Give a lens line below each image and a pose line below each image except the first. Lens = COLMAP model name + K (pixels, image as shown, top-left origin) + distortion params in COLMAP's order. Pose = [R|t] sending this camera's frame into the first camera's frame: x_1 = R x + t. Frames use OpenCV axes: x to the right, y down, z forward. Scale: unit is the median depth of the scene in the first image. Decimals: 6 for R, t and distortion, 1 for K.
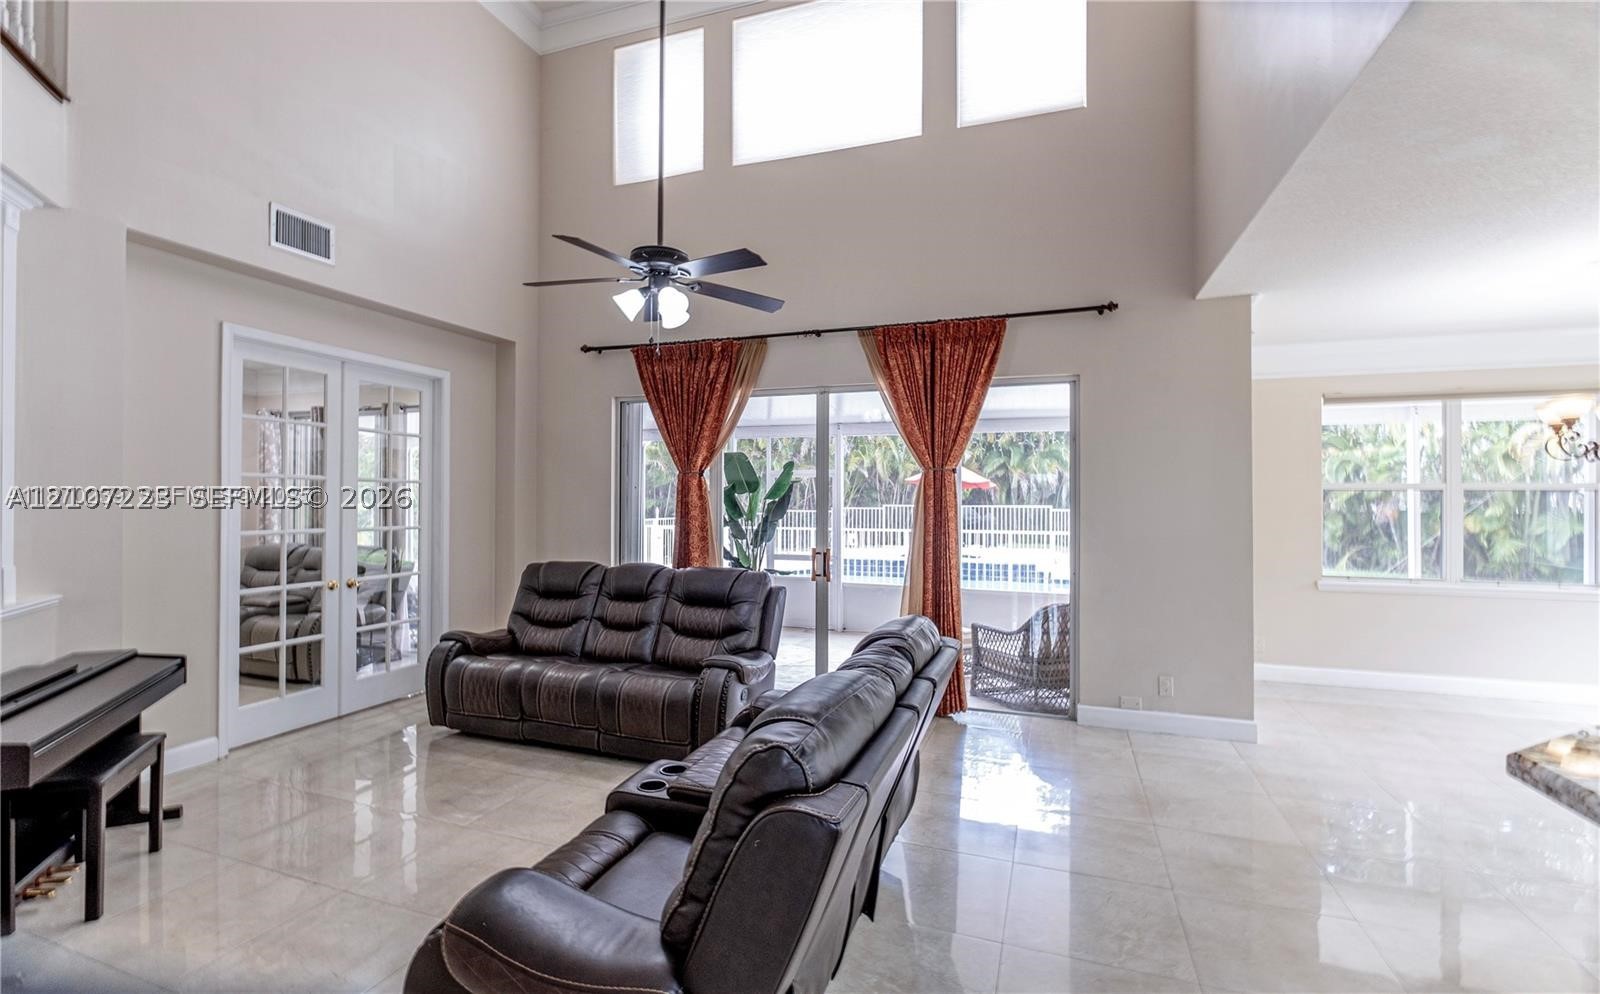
lens RADIAL K [[710.1, 0, 797.5], [0, 710.1, 498.2], [0, 0, 1]] dist [0.003403, 0.000131]
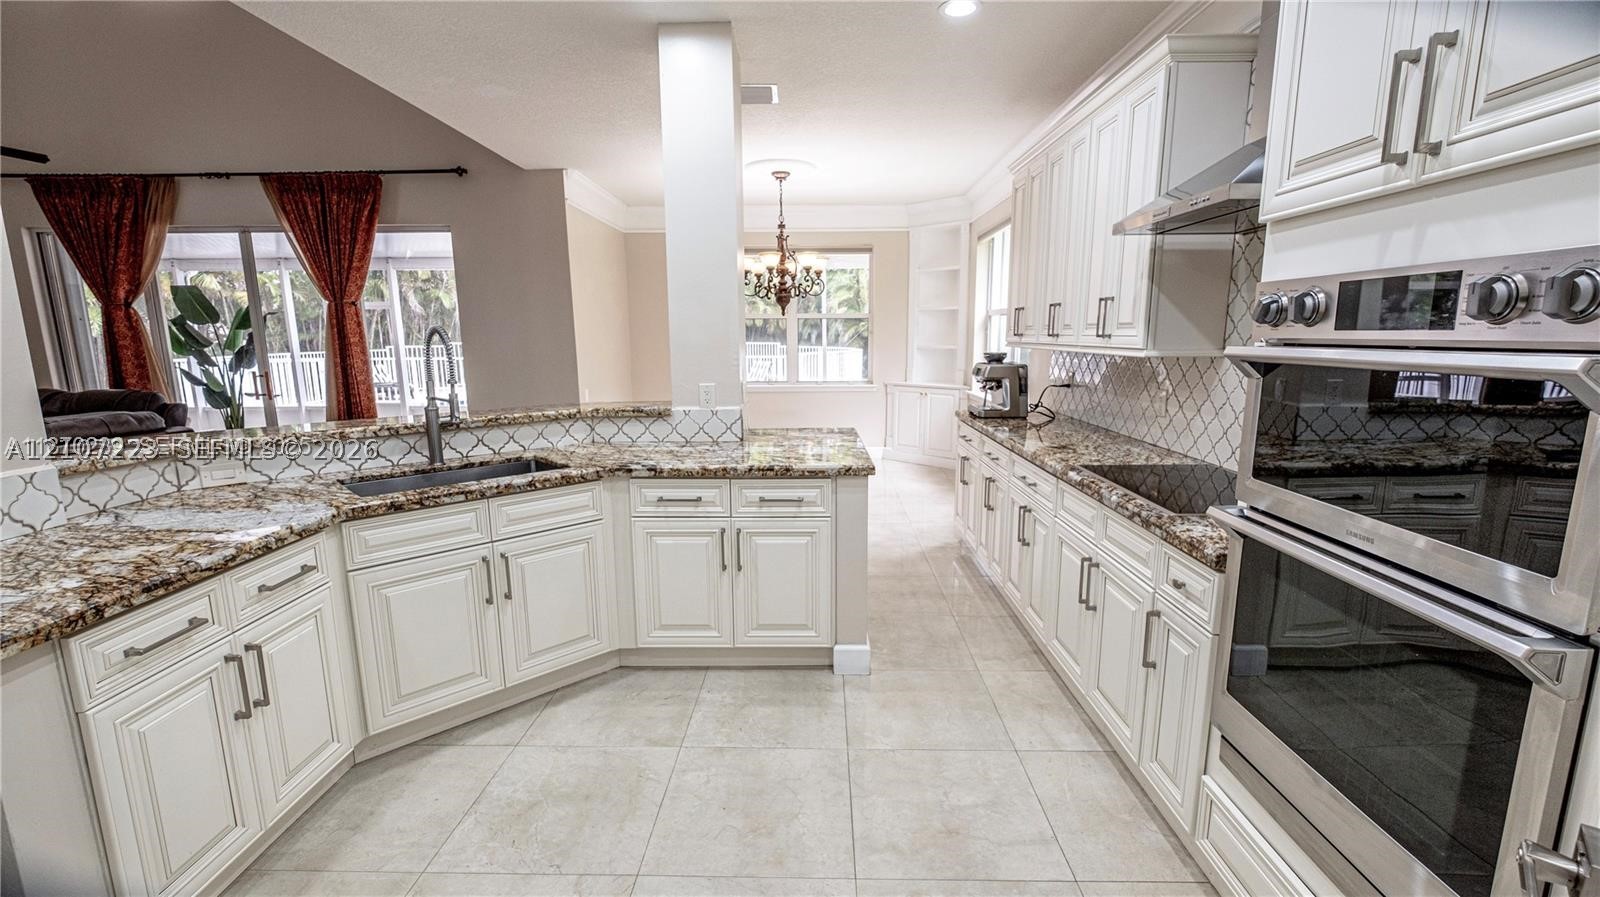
lens RADIAL K [[670.3, 0, 801.5], [0, 670.3, 443.4], [0, 0, 1]] dist [-0.005177, -0.000439]
pose [[0.946380, -0.060252, 0.317388, 0.513250], [0.006488, 0.985800, 0.167796, 0.009503], [-0.322991, -0.156739, 0.933333, -0.315929]]
